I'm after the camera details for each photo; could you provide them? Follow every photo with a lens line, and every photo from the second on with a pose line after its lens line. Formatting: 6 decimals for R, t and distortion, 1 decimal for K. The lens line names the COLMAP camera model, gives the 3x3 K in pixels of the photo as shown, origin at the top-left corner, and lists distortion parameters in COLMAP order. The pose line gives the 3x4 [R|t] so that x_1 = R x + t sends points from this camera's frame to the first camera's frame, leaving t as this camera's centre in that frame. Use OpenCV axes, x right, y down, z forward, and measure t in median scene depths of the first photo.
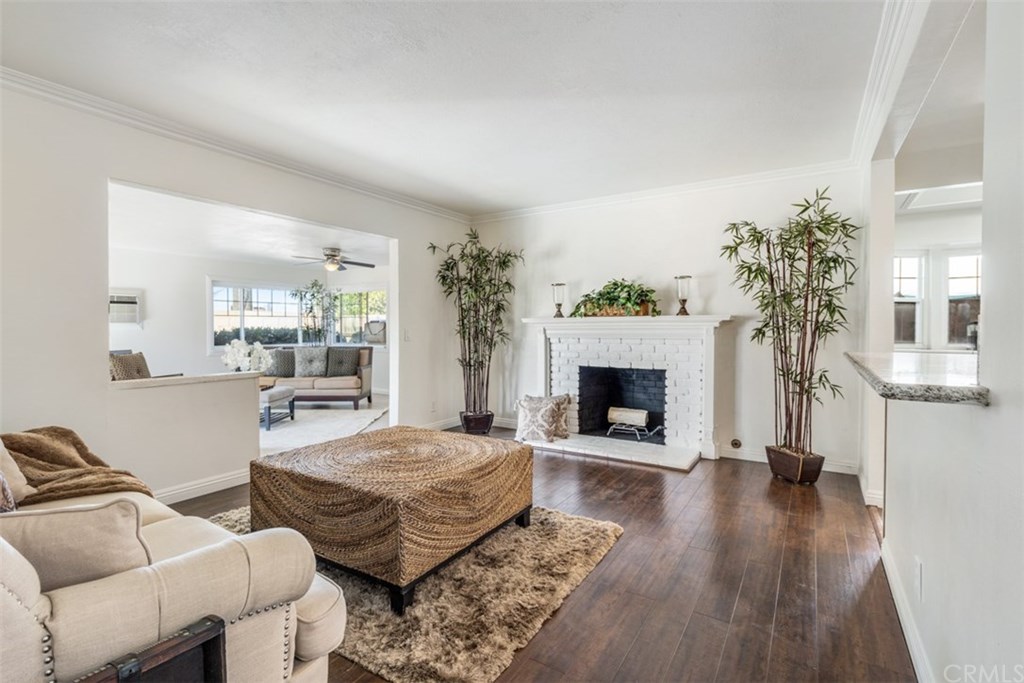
lens RADIAL K [[473.5, 0, 507.9], [0, 473.5, 345.0], [0, 0, 1]] dist [-0.000661, 0.000034]
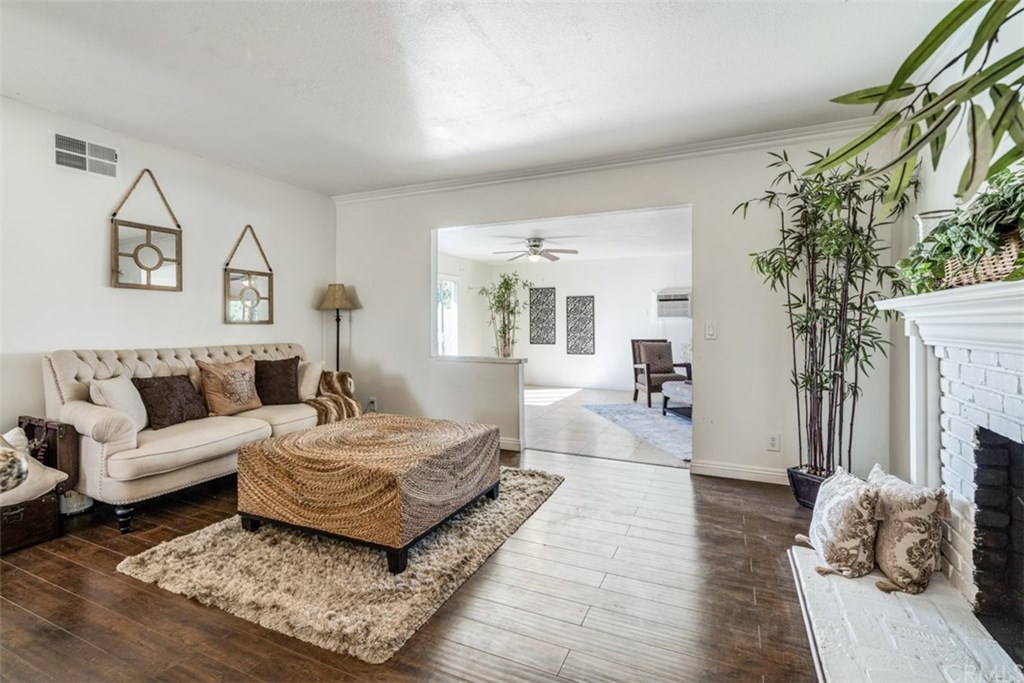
lens RADIAL K [[484.6, 0, 515.2], [0, 484.6, 322.2], [0, 0, 1]] dist [-0.001304, -0.000131]
pose [[0.132047, 0.000528, -0.991243, 0.452383], [-0.033773, 0.999422, -0.003967, -0.019651], [0.990668, 0.034001, 0.131988, 0.566225]]
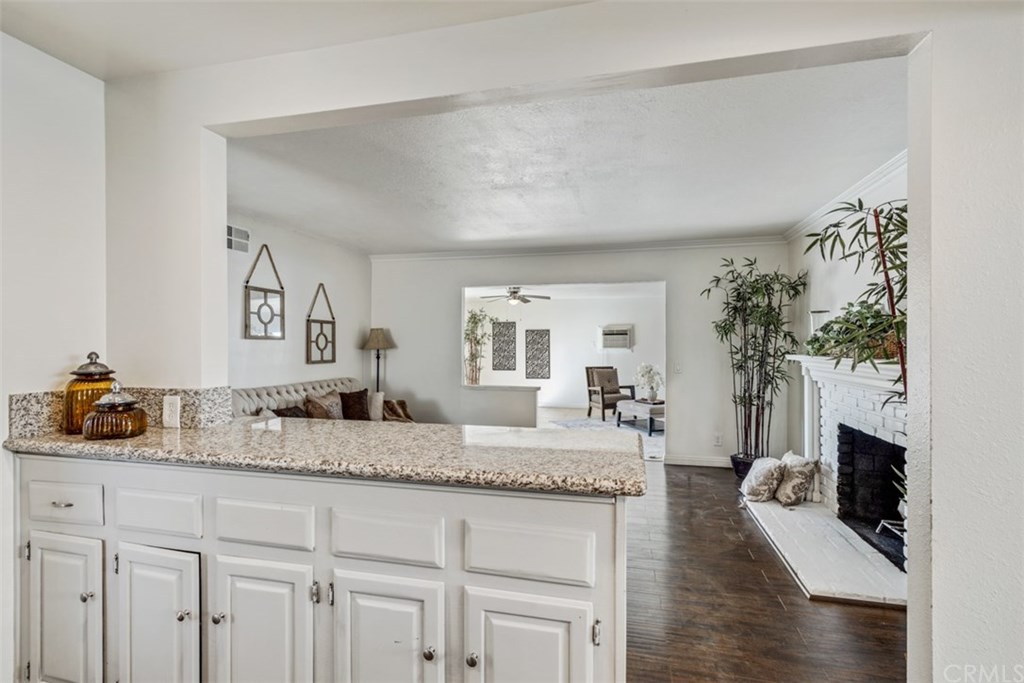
lens RADIAL K [[473.5, 0, 507.9], [0, 473.5, 345.0], [0, 0, 1]] dist [-0.000661, 0.000034]
pose [[0.302574, 0.005454, -0.953110, 0.653621], [-0.029892, 0.999546, -0.003770, -0.052529], [0.952657, 0.029631, 0.302600, 0.283609]]
